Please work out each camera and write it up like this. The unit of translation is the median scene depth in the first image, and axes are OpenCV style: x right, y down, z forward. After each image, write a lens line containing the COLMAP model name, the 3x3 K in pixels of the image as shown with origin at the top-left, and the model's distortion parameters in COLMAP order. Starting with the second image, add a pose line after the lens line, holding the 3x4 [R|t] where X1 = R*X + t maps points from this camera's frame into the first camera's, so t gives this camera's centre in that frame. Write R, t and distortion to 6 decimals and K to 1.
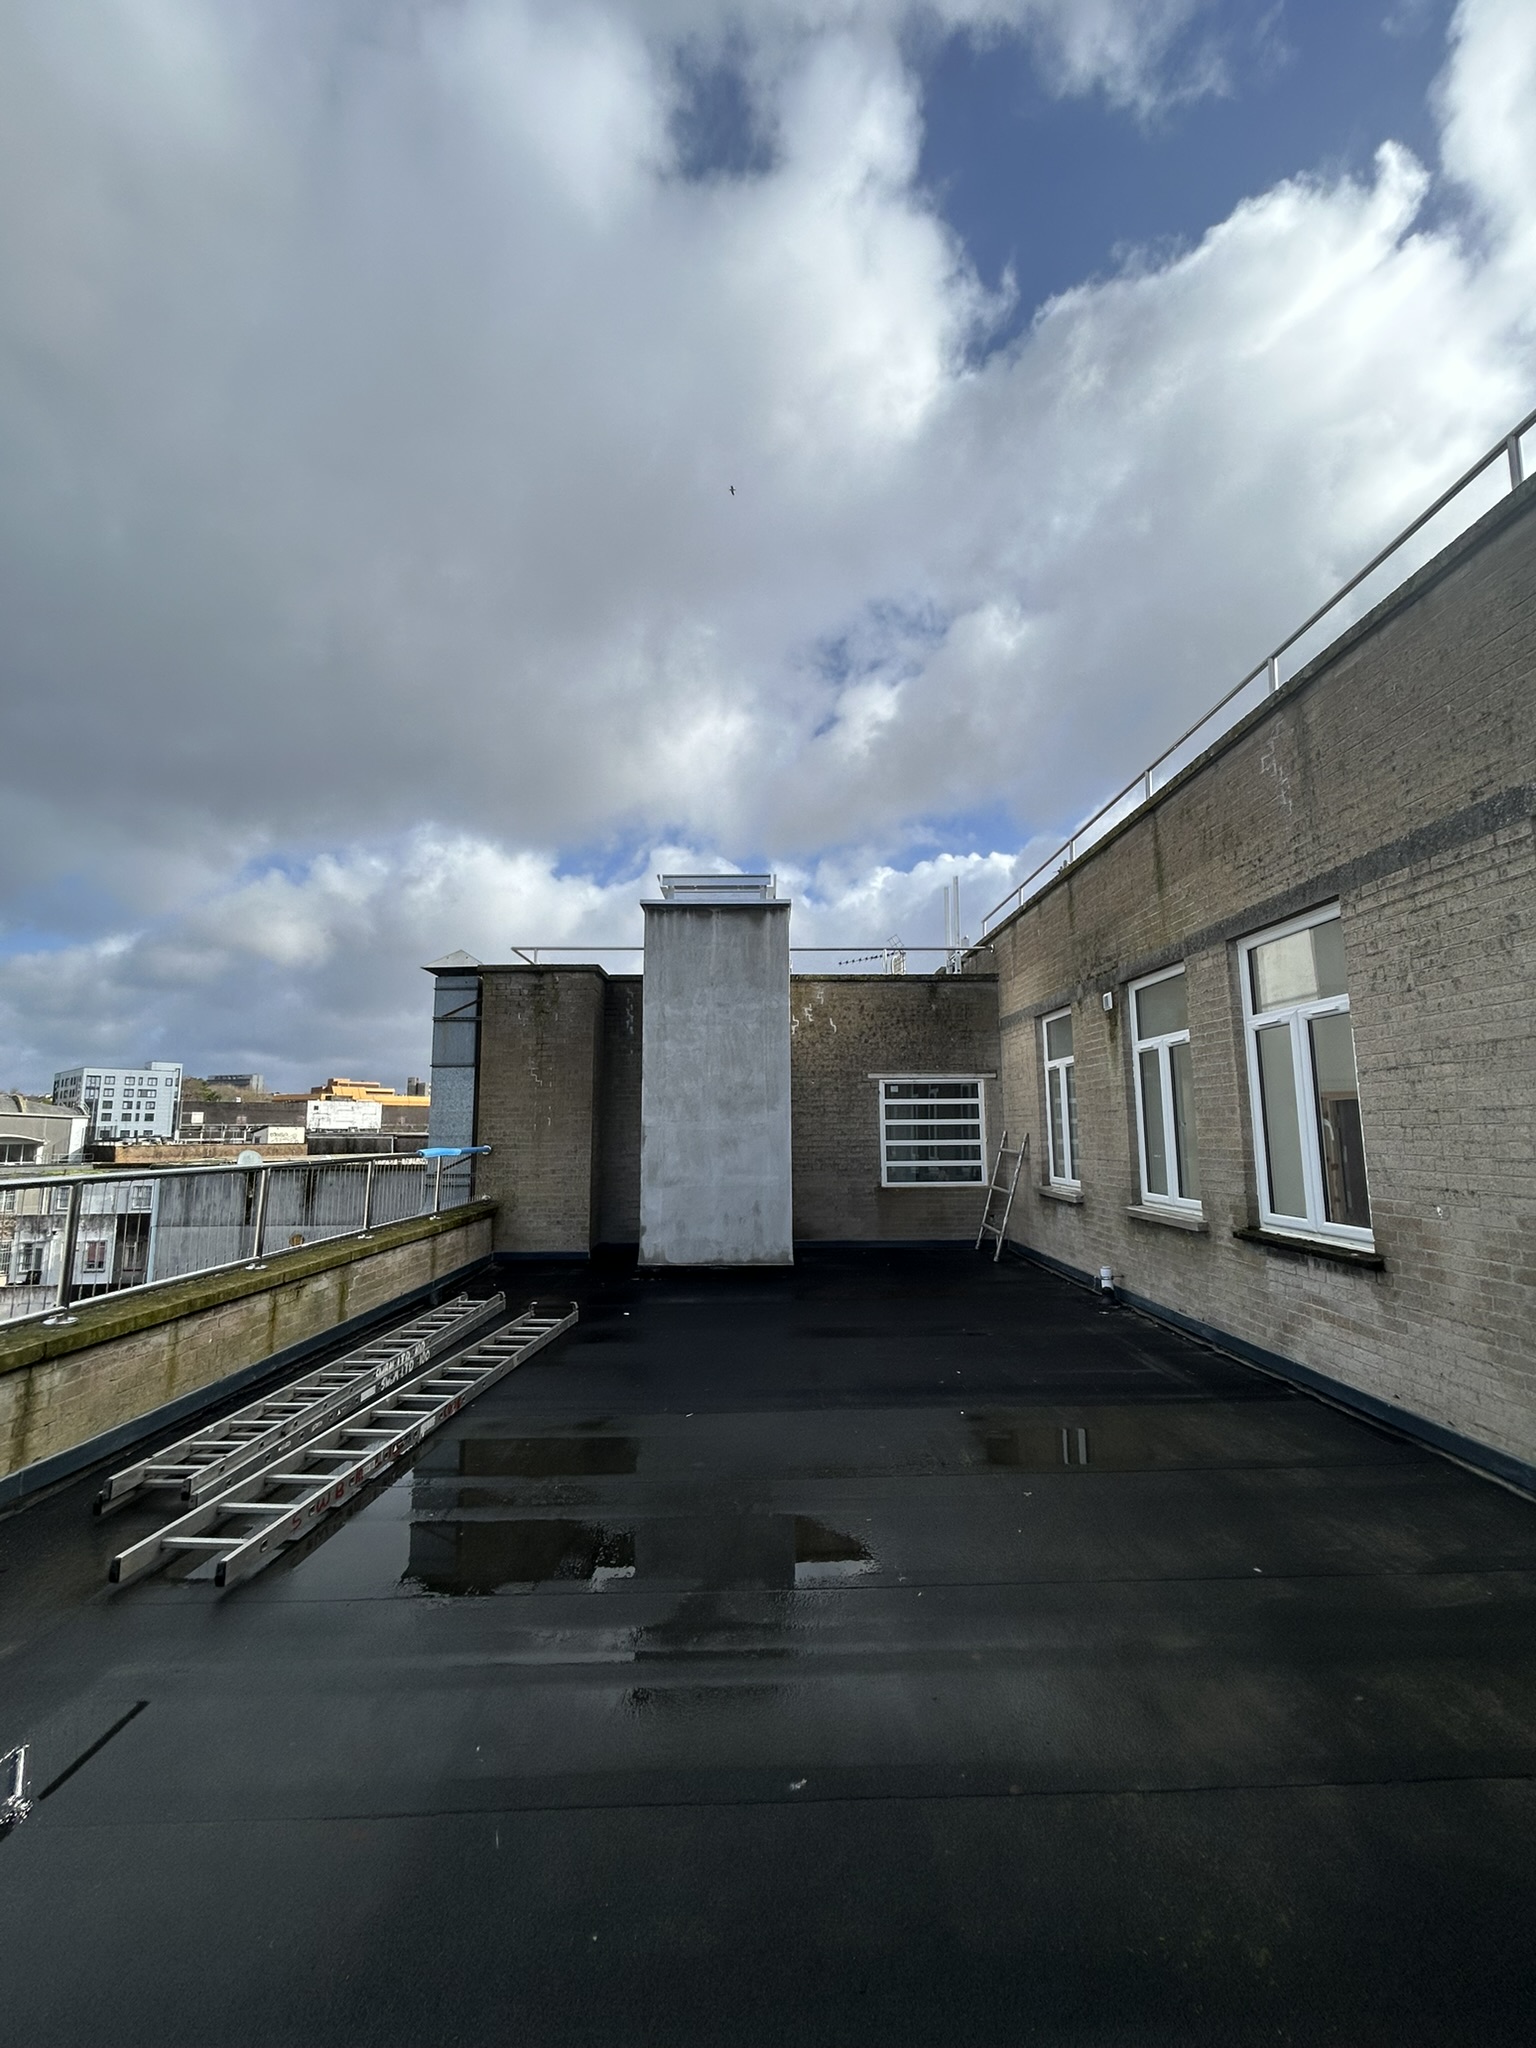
lens RADIAL K [[822.1, 0, 775.2], [0, 822.1, 1021.6], [0, 0, 1]] dist [-0.000222, 0.000102]
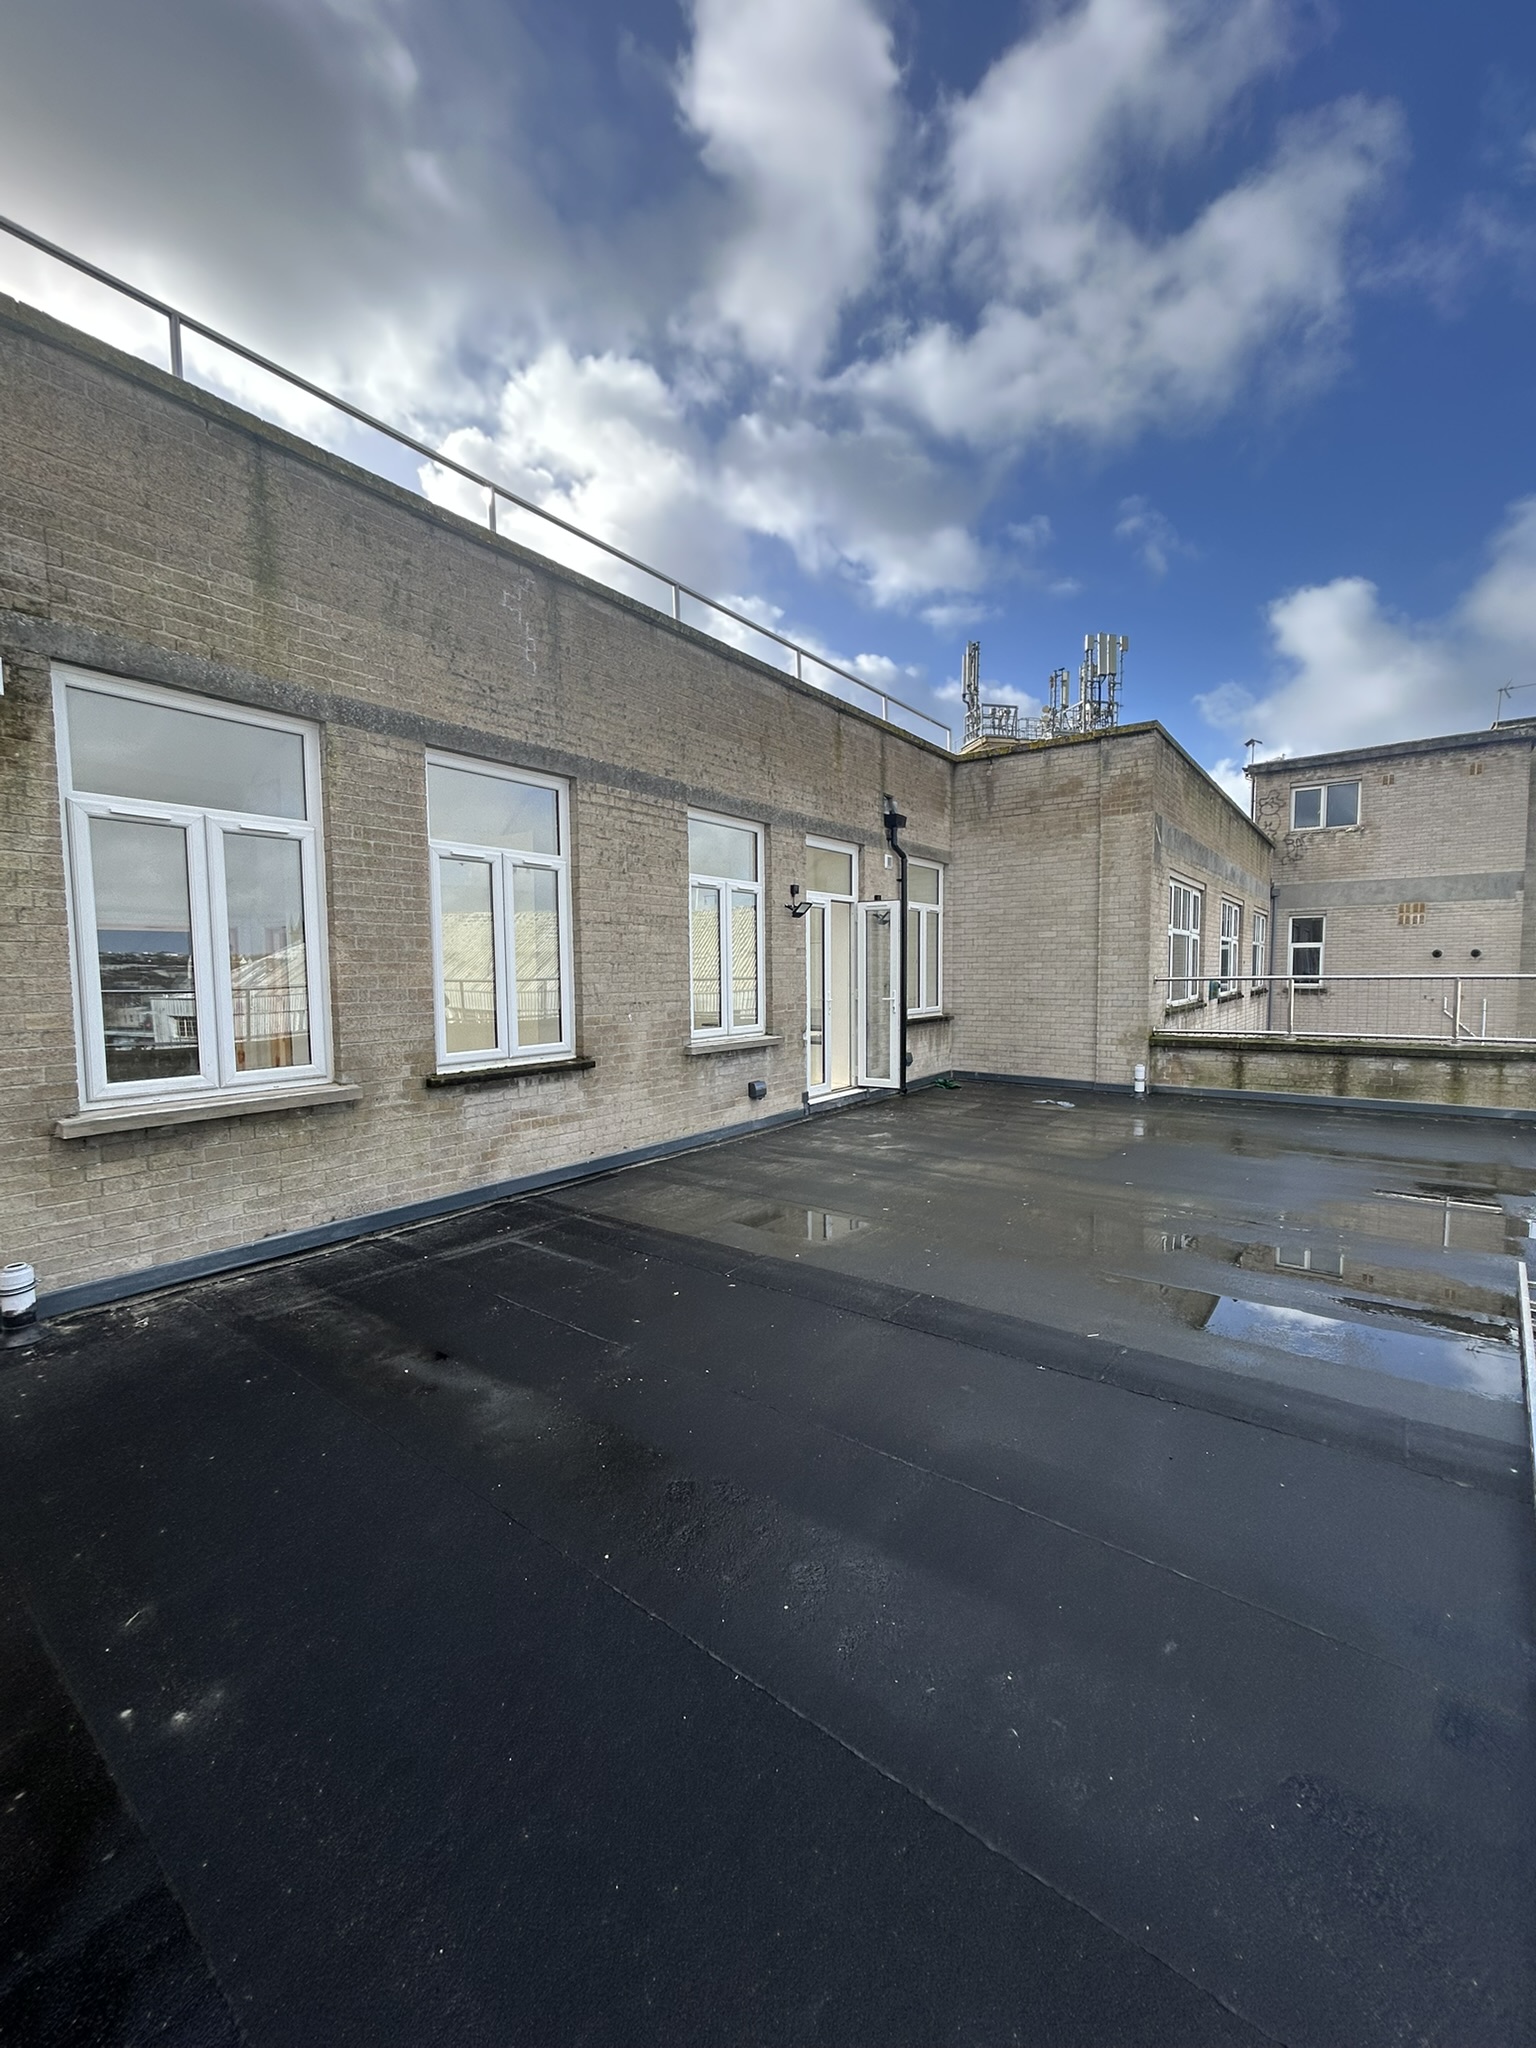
lens RADIAL K [[822.1, 0, 761.7], [0, 822.1, 1026.1], [0, 0, 1]] dist [-0.000222, 0.000102]
pose [[-0.783065, -0.026163, 0.621389, -0.284816], [-0.065257, 0.997056, -0.040256, 0.226129], [-0.618507, -0.072073, -0.782467, 1.590834]]
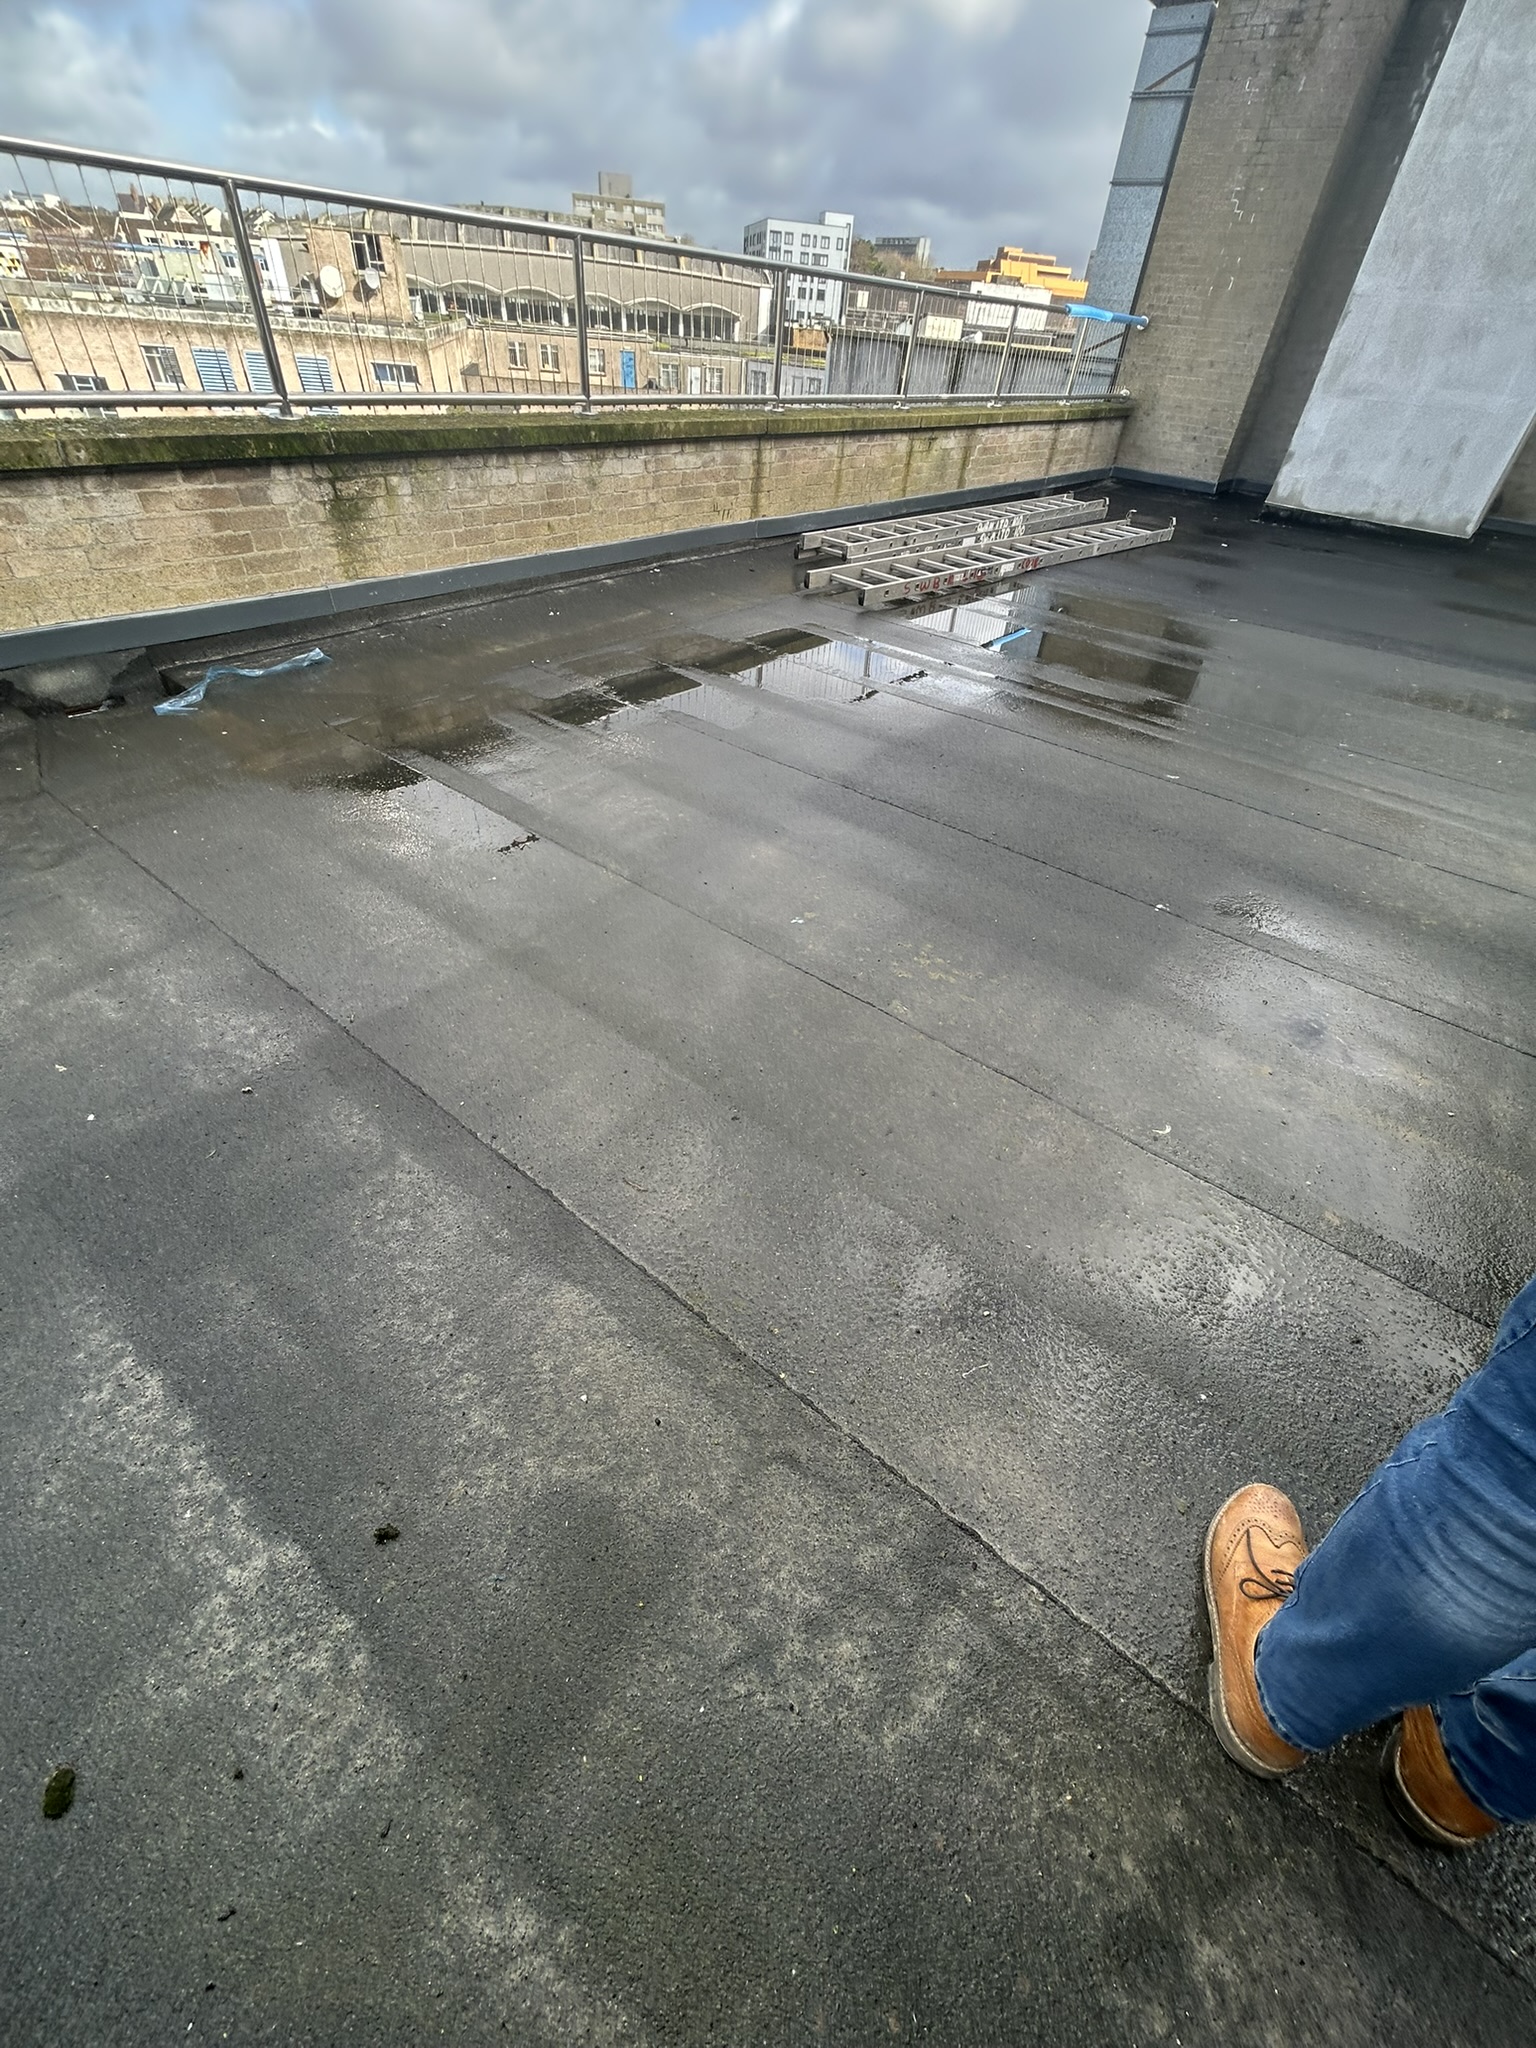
lens RADIAL K [[822.1, 0, 770.8], [0, 822.1, 1022.2], [0, 0, 1]] dist [-0.000222, 0.000102]
pose [[0.767300, 0.463544, -0.443145, 0.100252], [0.007986, 0.684062, 0.729380, 0.041954], [0.641238, -0.563192, 0.521179, -0.146697]]
